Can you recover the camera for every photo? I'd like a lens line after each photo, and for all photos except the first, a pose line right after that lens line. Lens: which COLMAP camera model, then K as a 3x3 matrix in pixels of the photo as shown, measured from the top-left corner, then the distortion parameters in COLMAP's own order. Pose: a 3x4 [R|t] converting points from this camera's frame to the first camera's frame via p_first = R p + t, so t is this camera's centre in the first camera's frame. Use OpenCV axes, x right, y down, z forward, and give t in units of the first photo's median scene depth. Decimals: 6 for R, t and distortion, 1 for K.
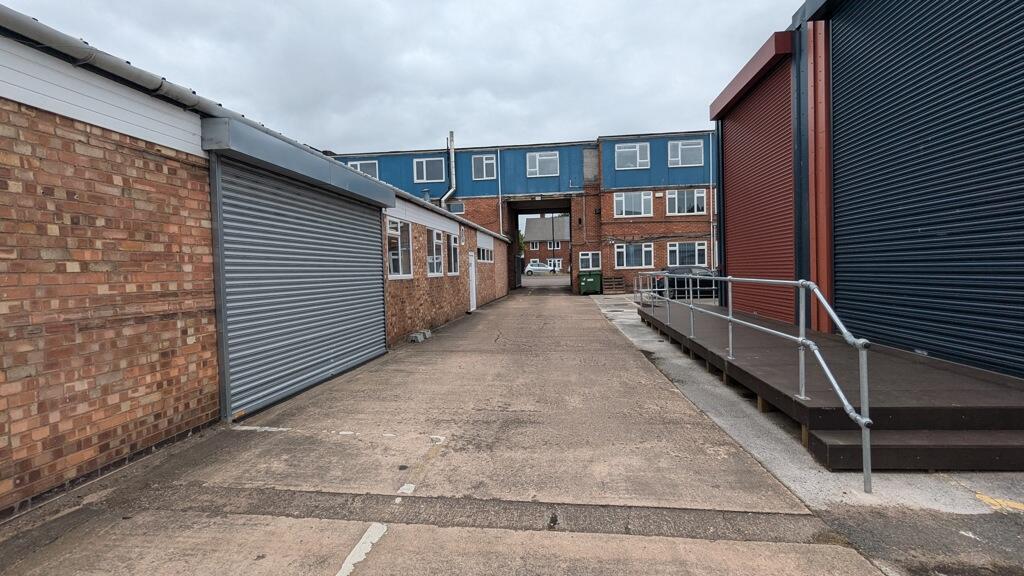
lens RADIAL K [[479.2, 0, 516.3], [0, 479.2, 288.5], [0, 0, 1]] dist [-0.000848, -0.000881]
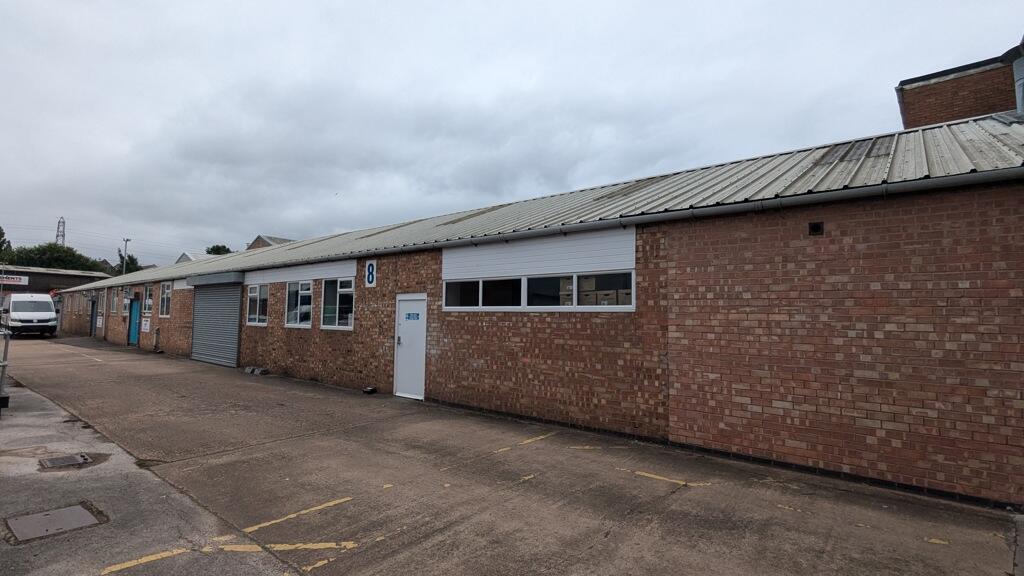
lens RADIAL K [[479.2, 0, 516.3], [0, 479.2, 288.5], [0, 0, 1]] dist [-0.000848, -0.000881]
pose [[-0.543175, -0.026425, -0.839204, 1.241808], [-0.029998, 0.999477, -0.012056, -0.313794], [0.839084, 0.018626, -0.543683, 5.550671]]
